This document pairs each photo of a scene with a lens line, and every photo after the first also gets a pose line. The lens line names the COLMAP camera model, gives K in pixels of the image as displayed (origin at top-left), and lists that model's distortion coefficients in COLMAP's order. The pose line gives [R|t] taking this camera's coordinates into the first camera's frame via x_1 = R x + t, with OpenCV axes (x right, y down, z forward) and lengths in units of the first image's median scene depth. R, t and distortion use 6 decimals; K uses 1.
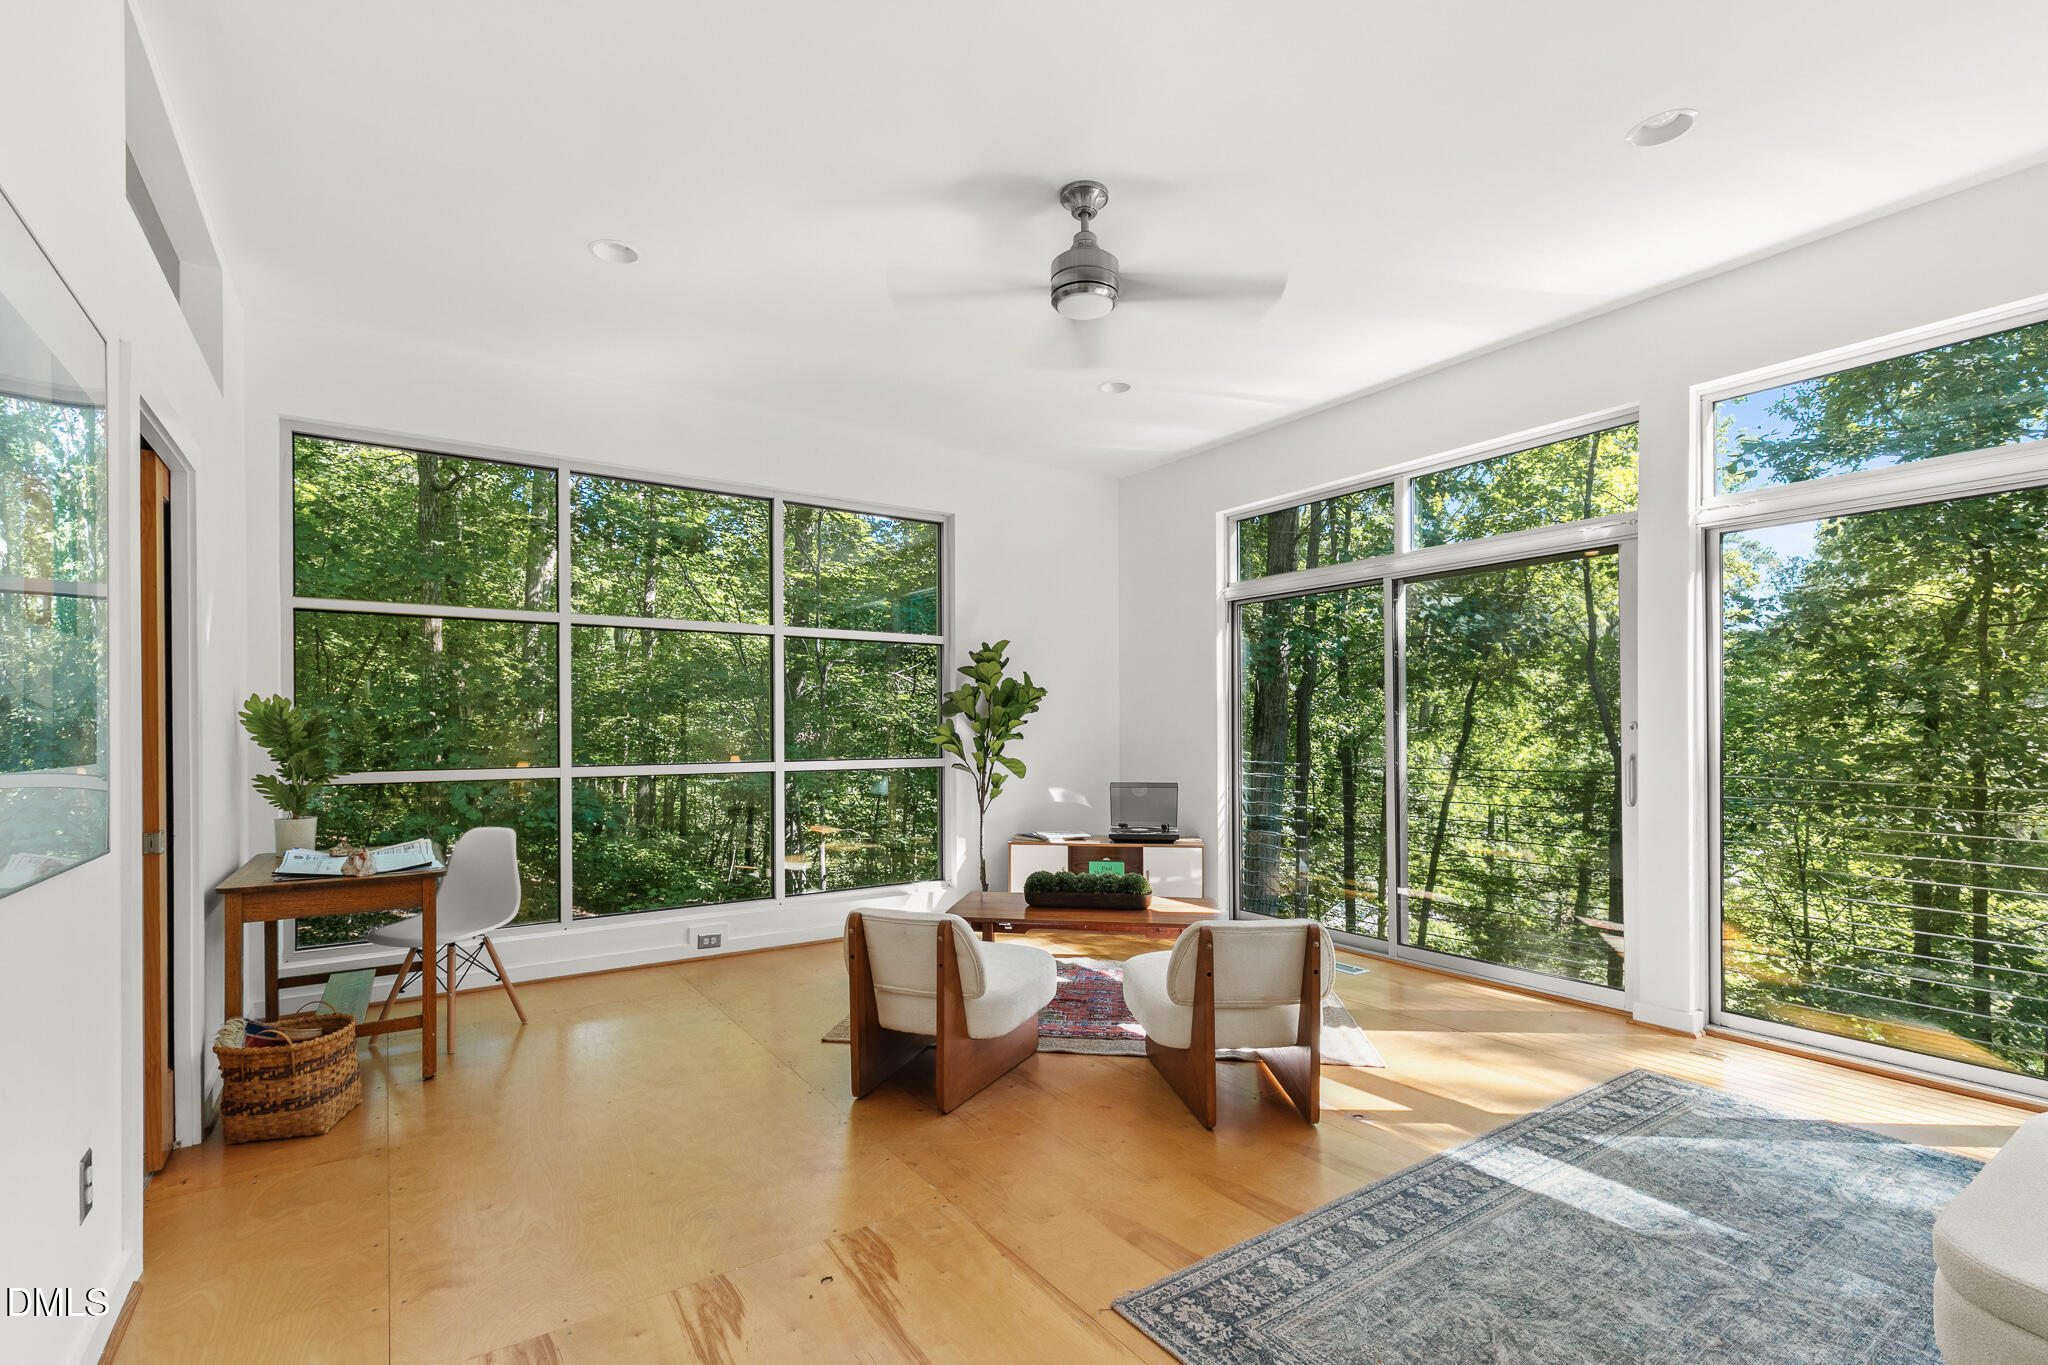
lens RADIAL K [[938.6, 0, 1030.4], [0, 938.6, 721.7], [0, 0, 1]] dist [0.011172, -0.000009]
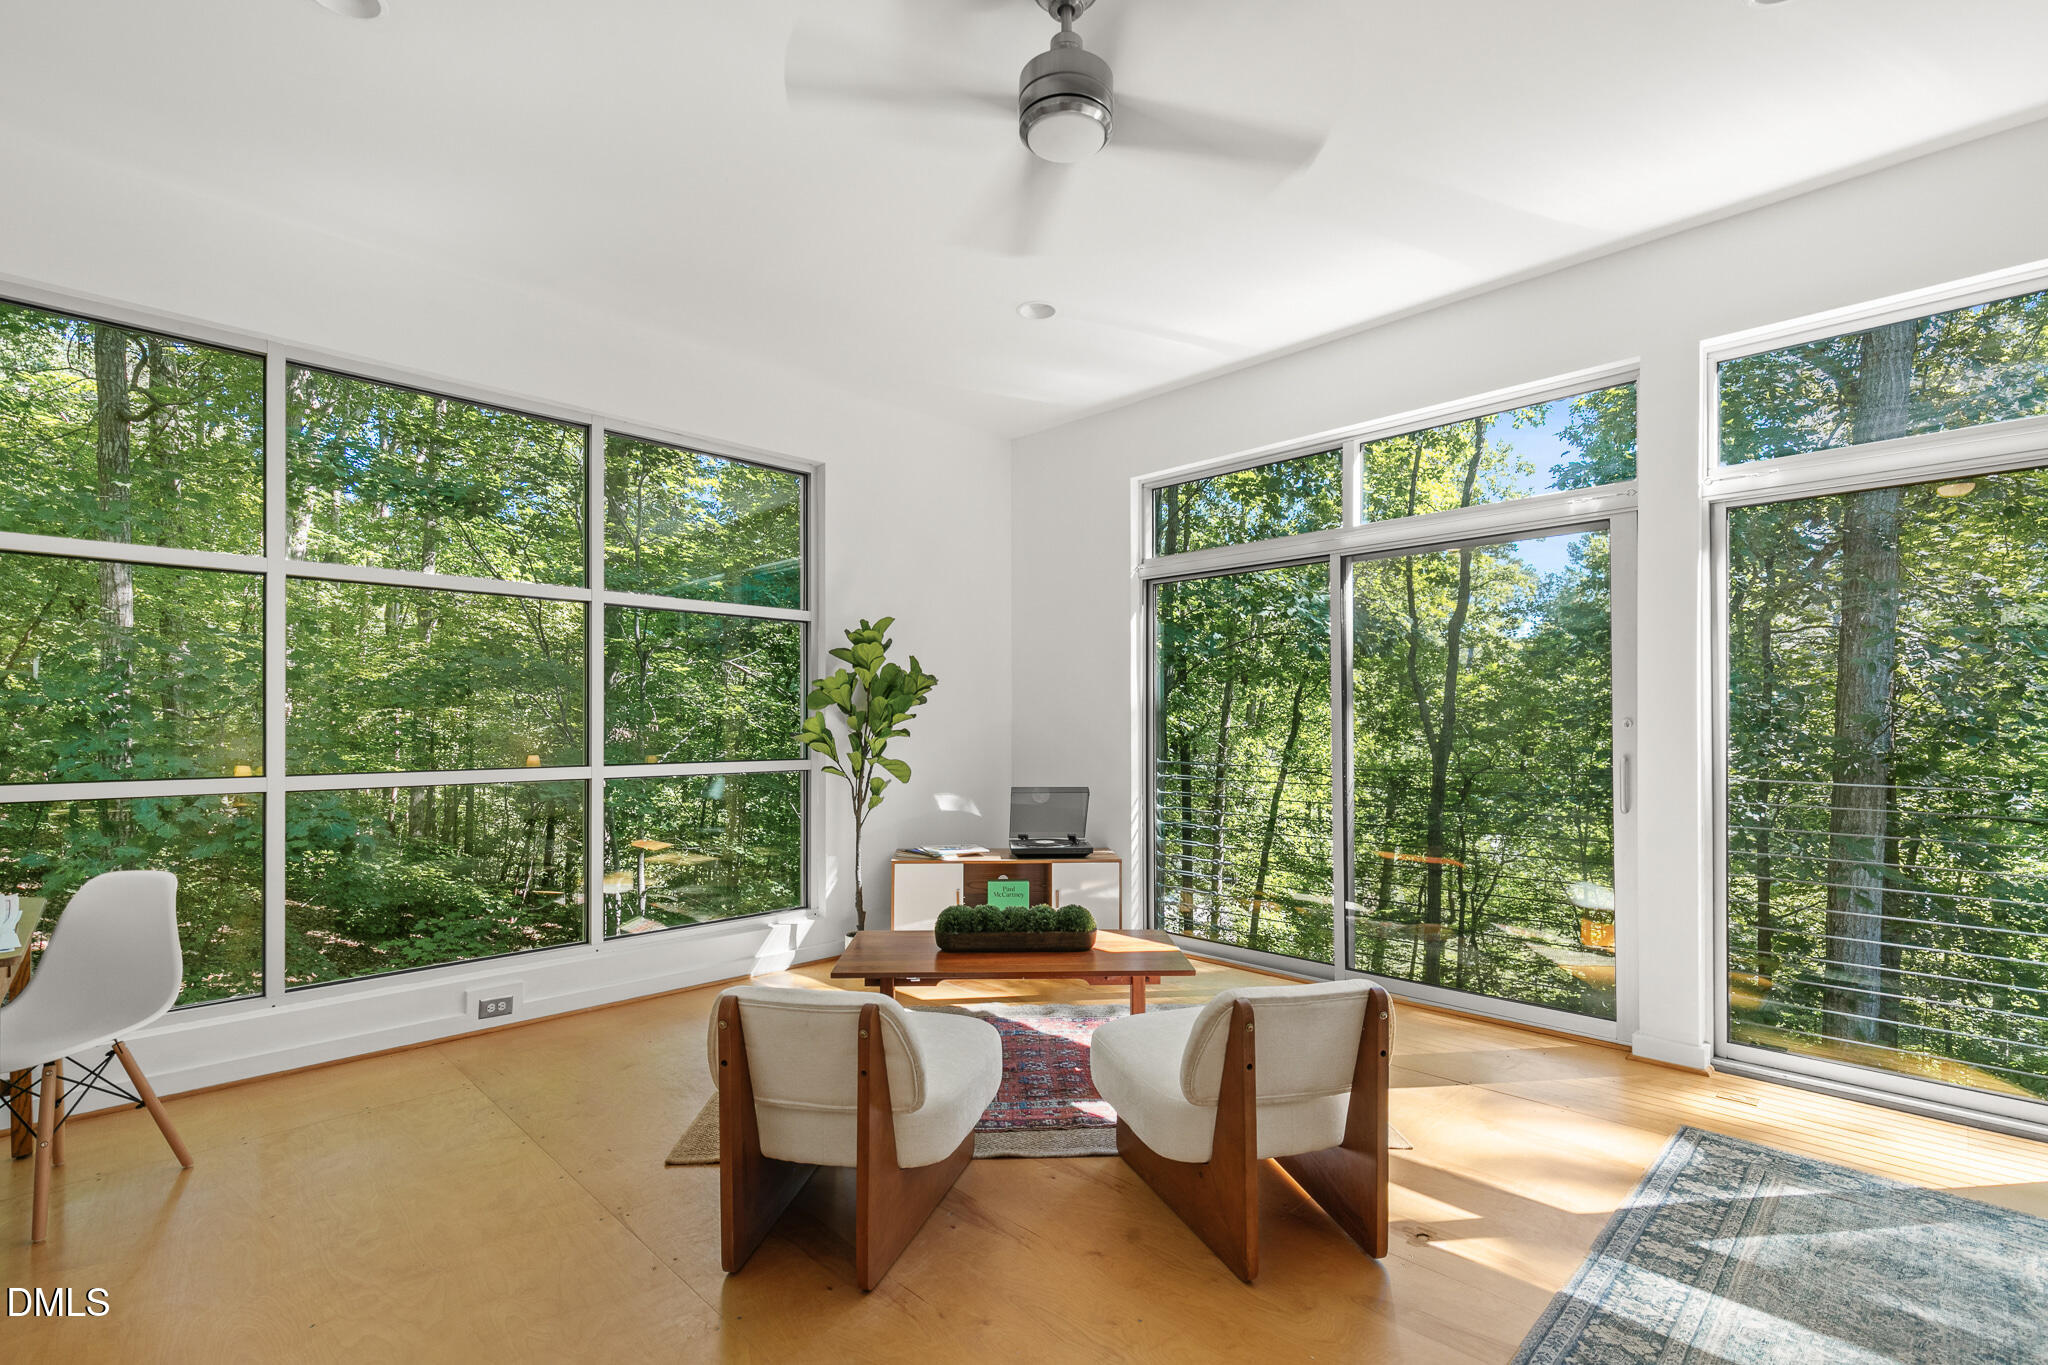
lens RADIAL K [[934.7, 0, 1033.7], [0, 934.7, 714.1], [0, 0, 1]] dist [0.010118, -0.000365]
pose [[0.982733, 0.004504, 0.184974, -0.053467], [-0.003792, 0.999984, -0.004202, 0.001707], [-0.184990, 0.003428, 0.982734, 0.165955]]
